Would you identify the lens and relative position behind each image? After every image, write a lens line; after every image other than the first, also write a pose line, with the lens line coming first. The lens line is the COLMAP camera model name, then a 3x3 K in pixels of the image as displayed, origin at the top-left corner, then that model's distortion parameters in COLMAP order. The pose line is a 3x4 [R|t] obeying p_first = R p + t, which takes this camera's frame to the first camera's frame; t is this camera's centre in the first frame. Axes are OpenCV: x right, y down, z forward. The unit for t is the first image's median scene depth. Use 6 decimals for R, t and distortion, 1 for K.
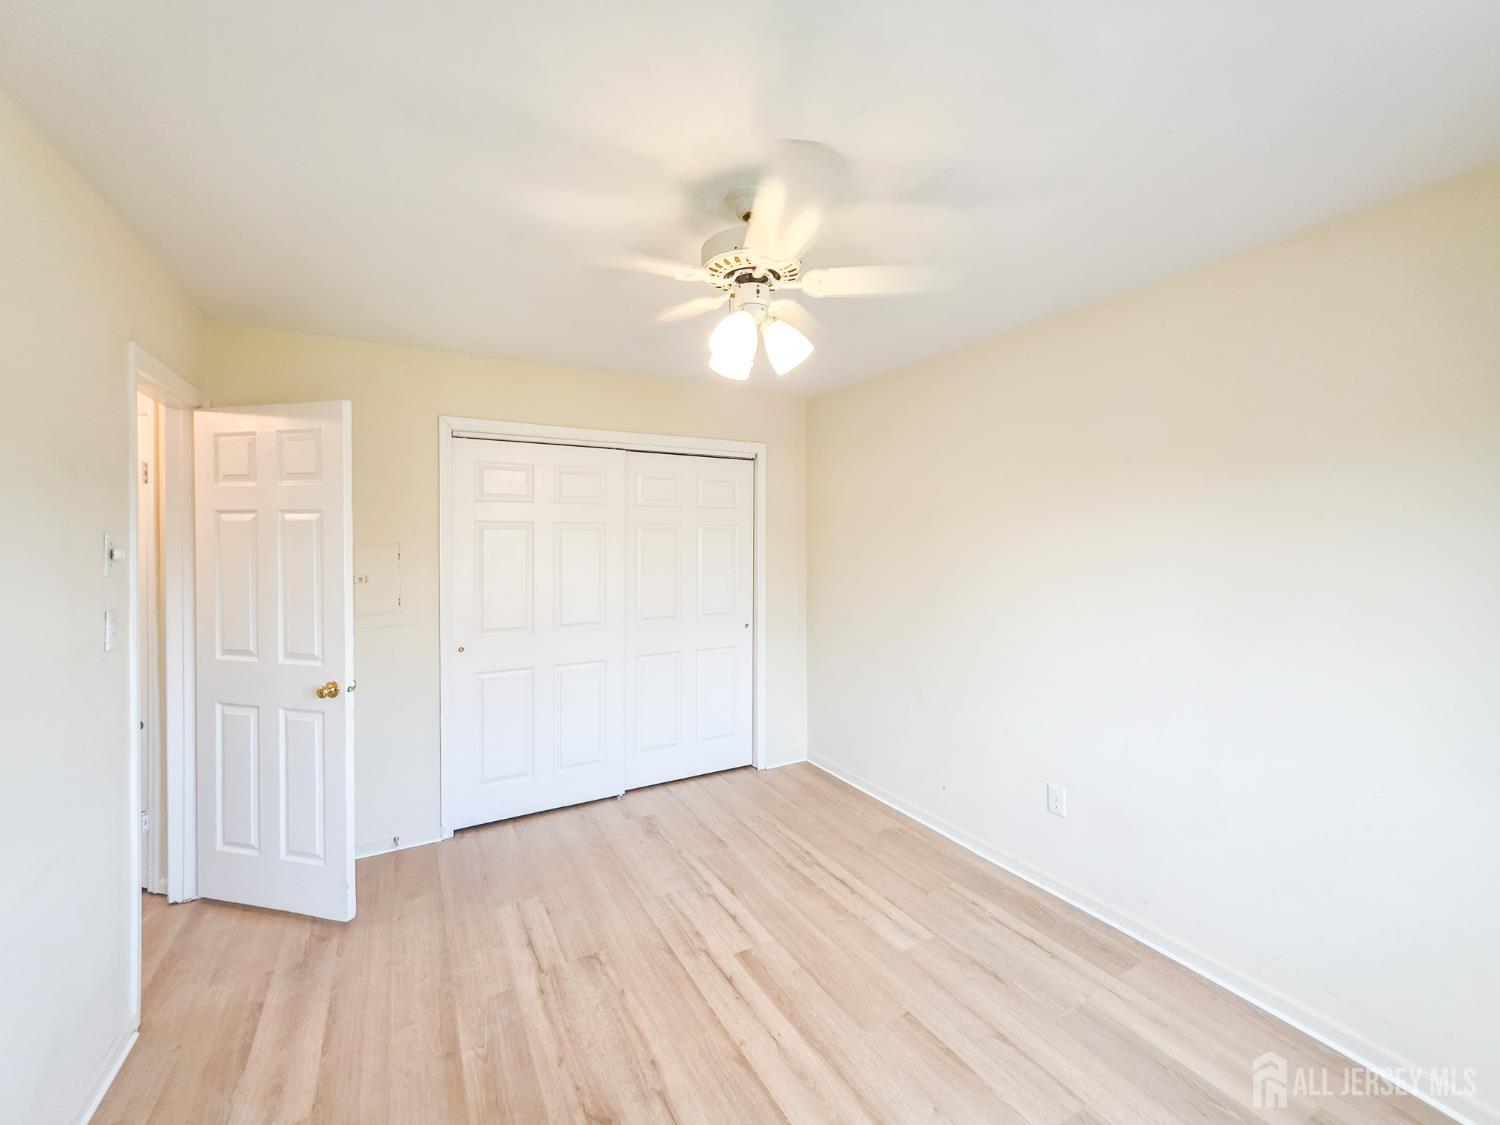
lens RADIAL K [[614.4, 0, 750.1], [0, 614.4, 553.4], [0, 0, 1]] dist [-0.006204, 0.006218]
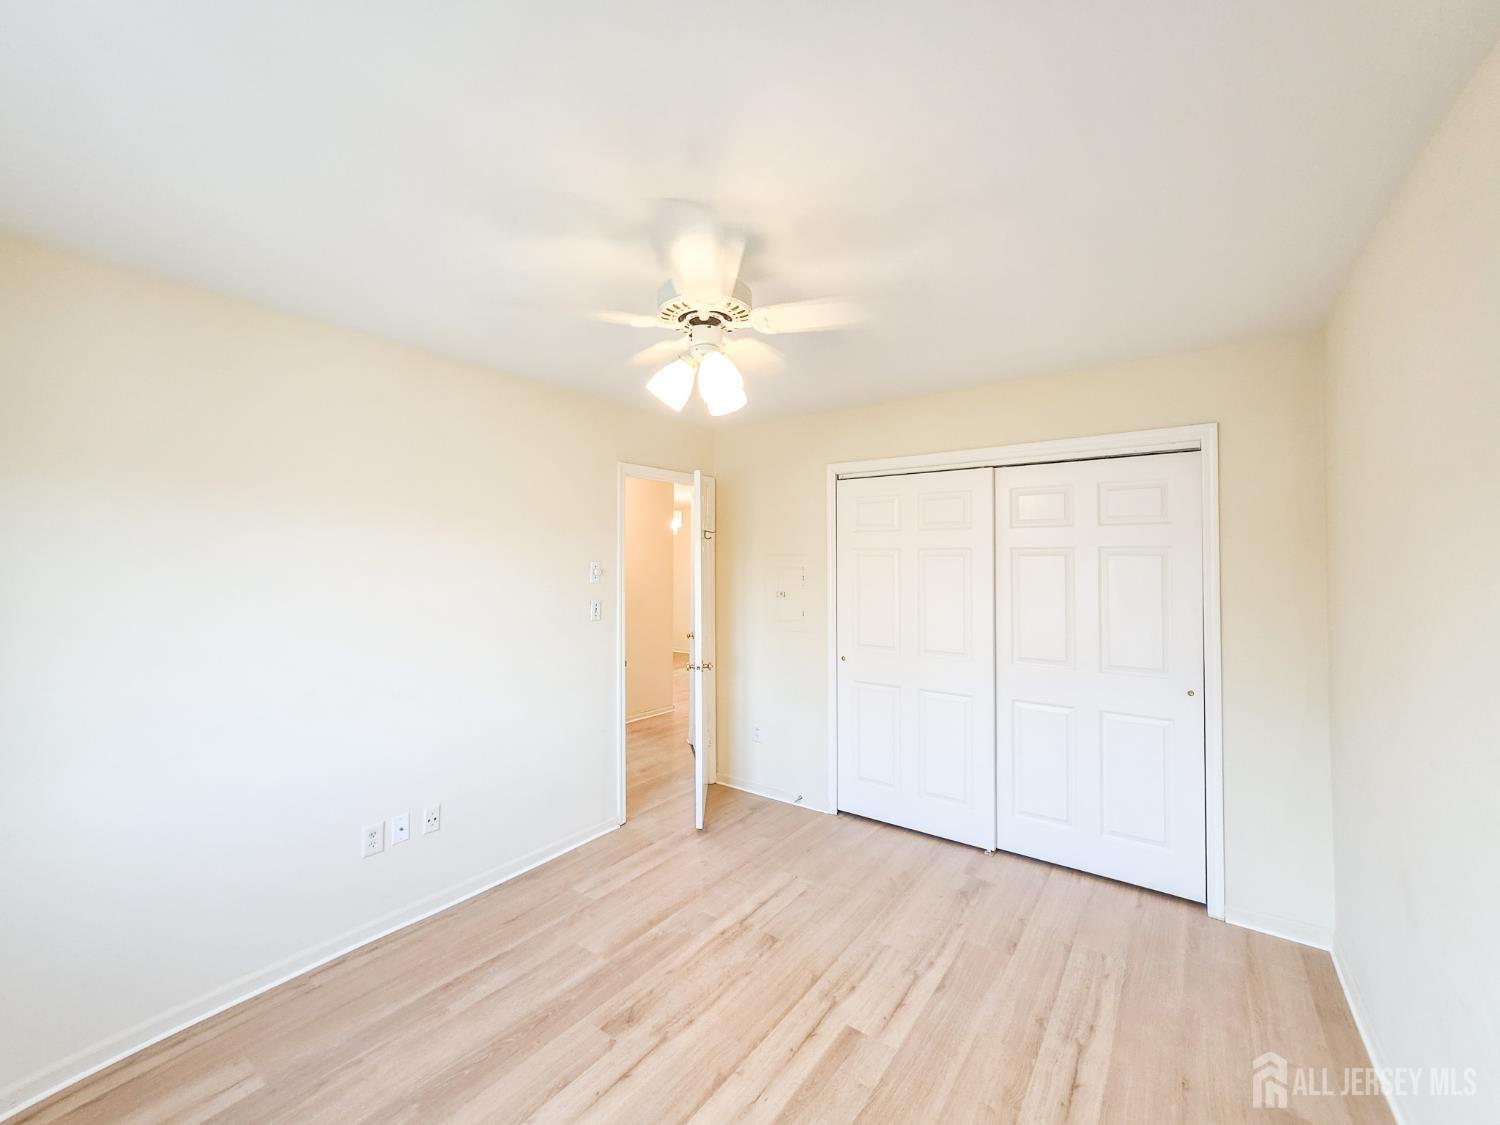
lens RADIAL K [[614.4, 0, 750.1], [0, 614.4, 558.3], [0, 0, 1]] dist [-0.006204, 0.006218]
pose [[0.415179, -0.004294, -0.909729, 0.657644], [-0.026567, 0.999505, -0.016842, -0.013412], [0.909352, 0.031161, 0.414860, 0.421423]]
